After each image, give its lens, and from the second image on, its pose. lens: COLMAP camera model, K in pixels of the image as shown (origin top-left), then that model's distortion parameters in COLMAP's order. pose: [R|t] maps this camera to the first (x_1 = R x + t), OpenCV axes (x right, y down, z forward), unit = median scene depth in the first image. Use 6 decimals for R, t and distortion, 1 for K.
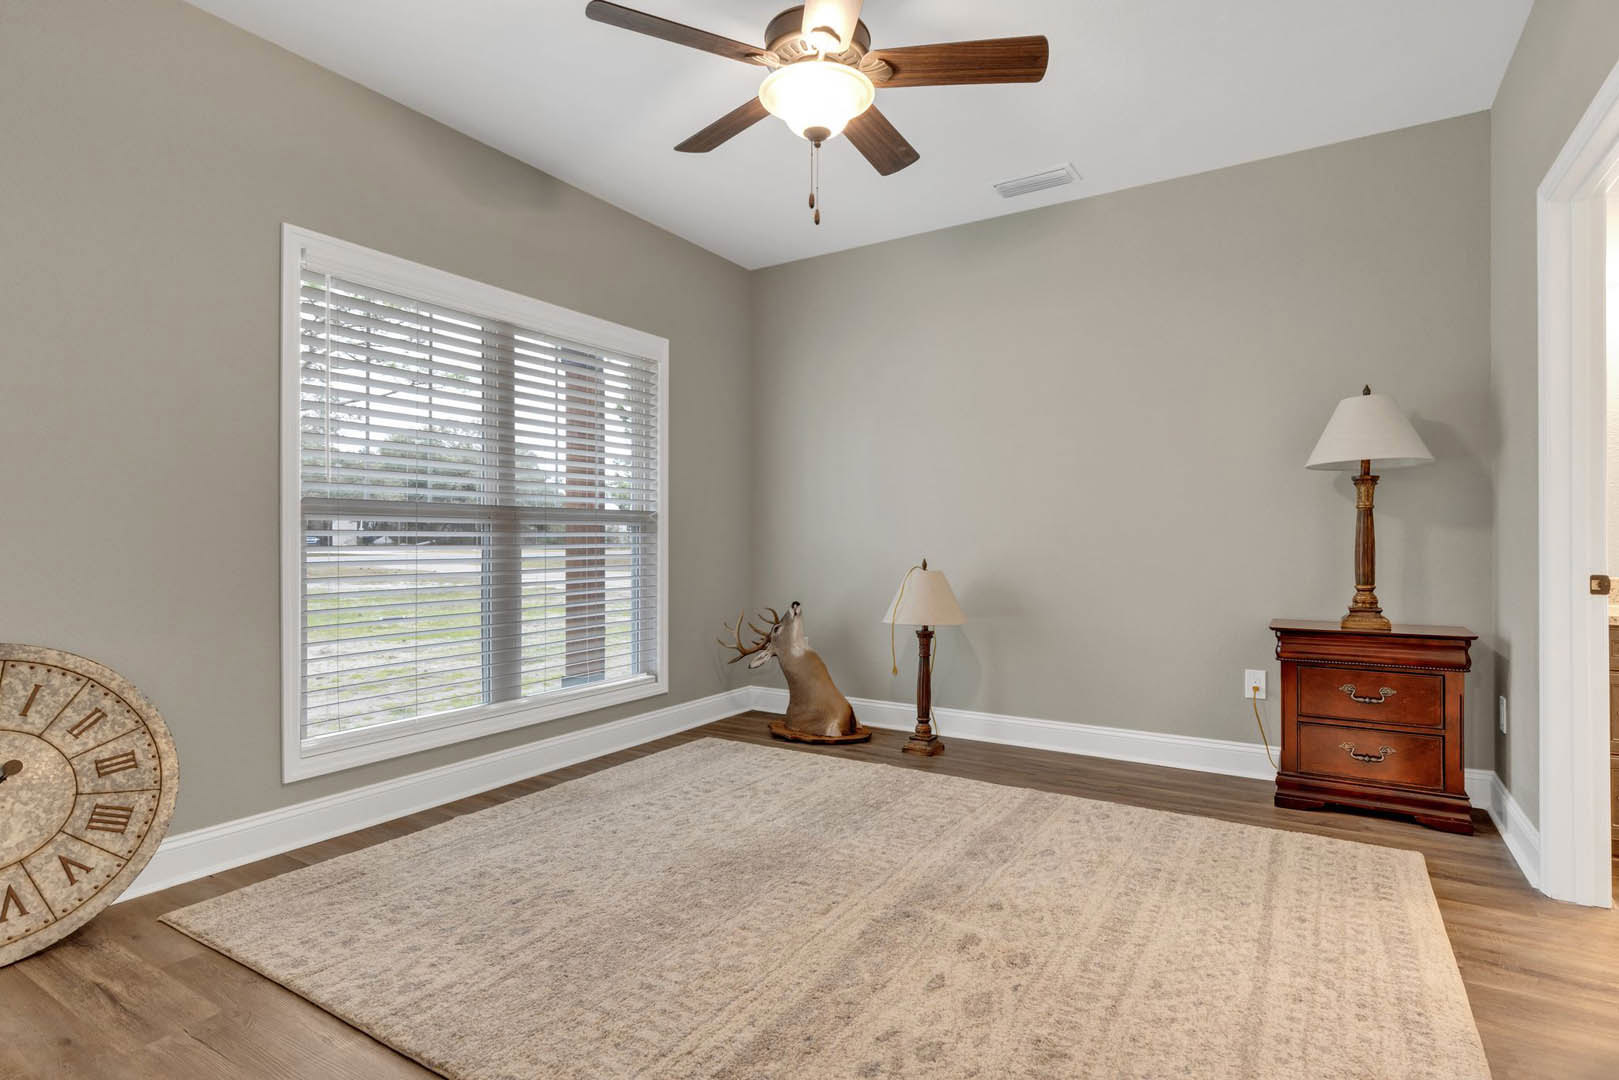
lens RADIAL K [[814.7, 0, 823.3], [0, 814.7, 534.2], [0, 0, 1]] dist [0.001019, -0.000816]
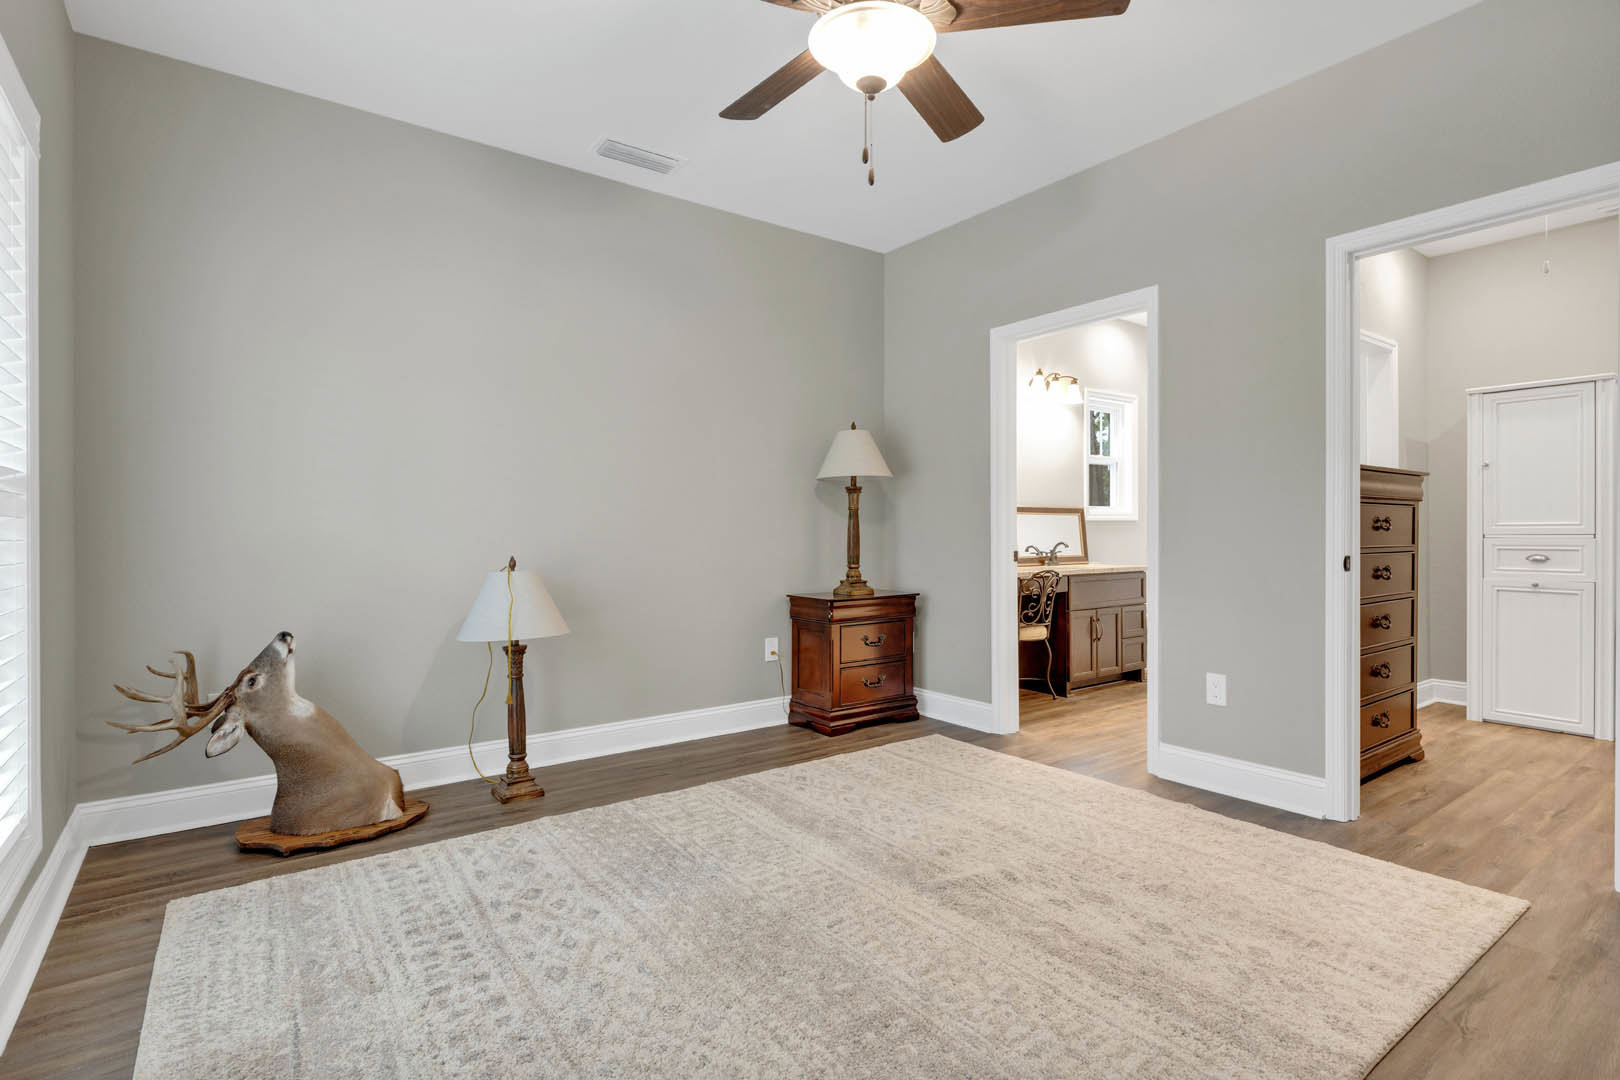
lens RADIAL K [[815.2, 0, 823.8], [0, 815.2, 534.2], [0, 0, 1]] dist [0.001019, -0.000816]
pose [[0.349773, -0.002079, 0.936832, -0.656206], [-0.005167, 0.999978, 0.004148, 0.004399], [-0.936820, -0.006291, 0.349754, 0.544914]]
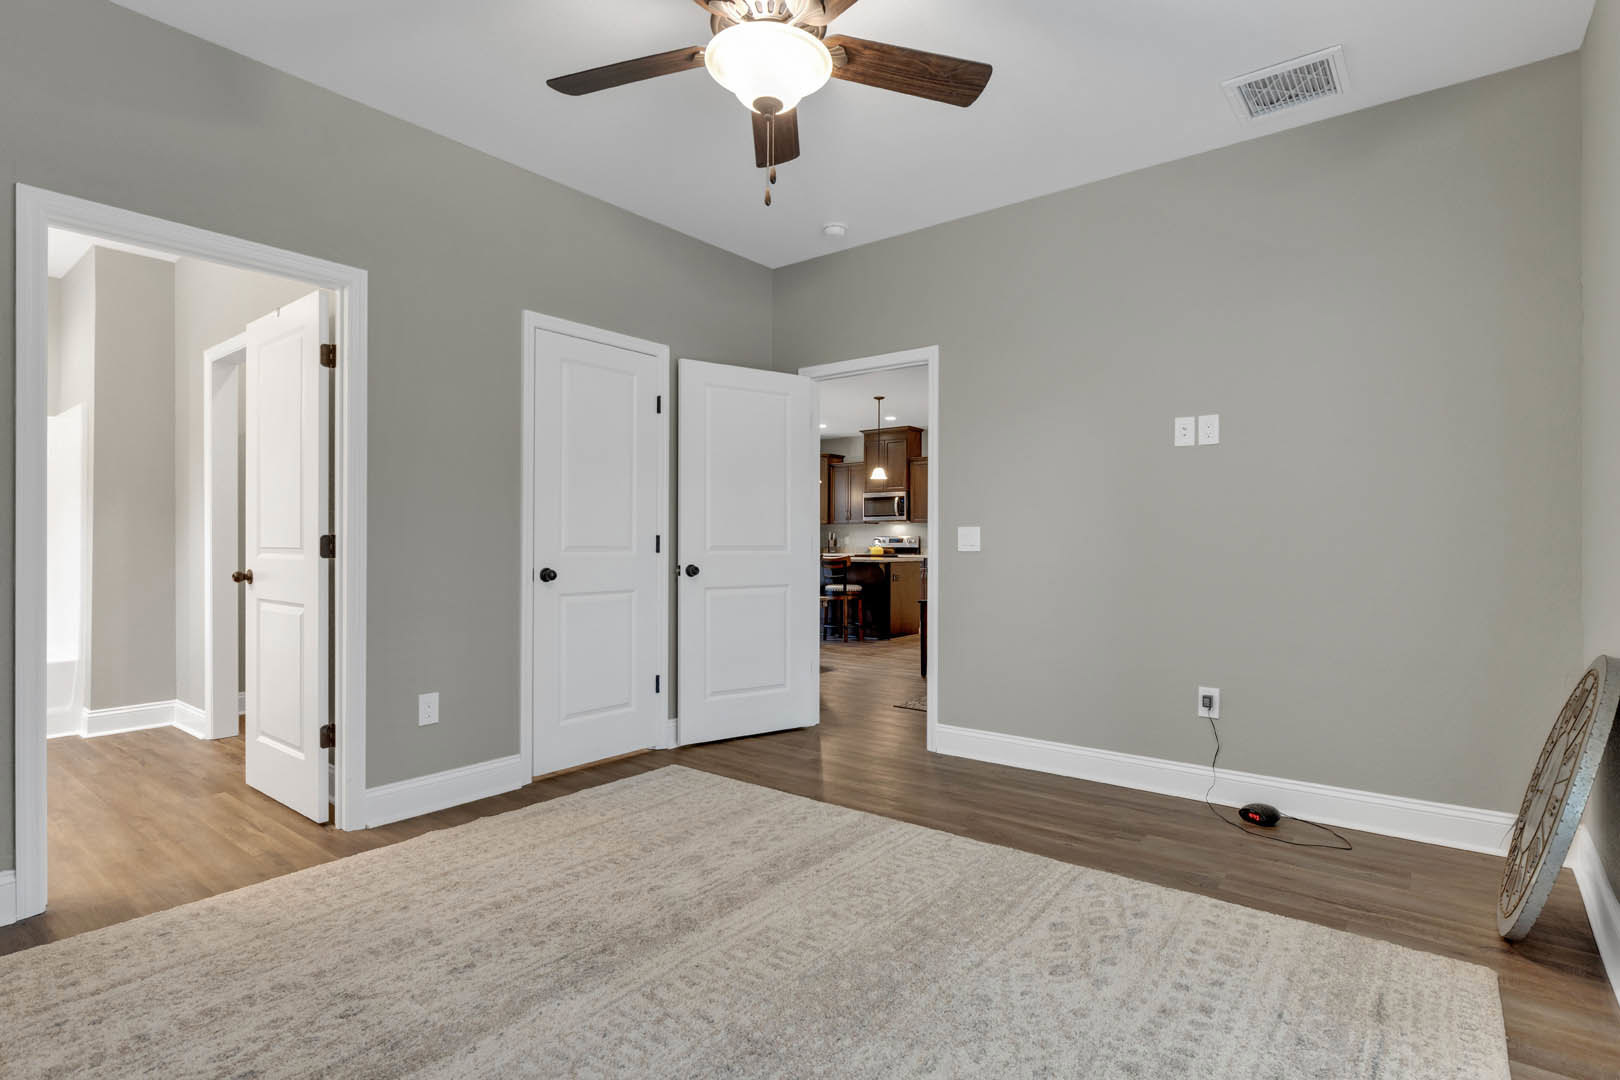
lens RADIAL K [[789.5, 0, 857.3], [0, 789.5, 542.0], [0, 0, 1]] dist [0.002368, 0.000295]
pose [[-0.997569, 0.001315, 0.069675, -0.124659], [0.000827, 0.999975, -0.007032, 0.000746], [-0.069682, -0.006958, -0.997545, 1.387452]]
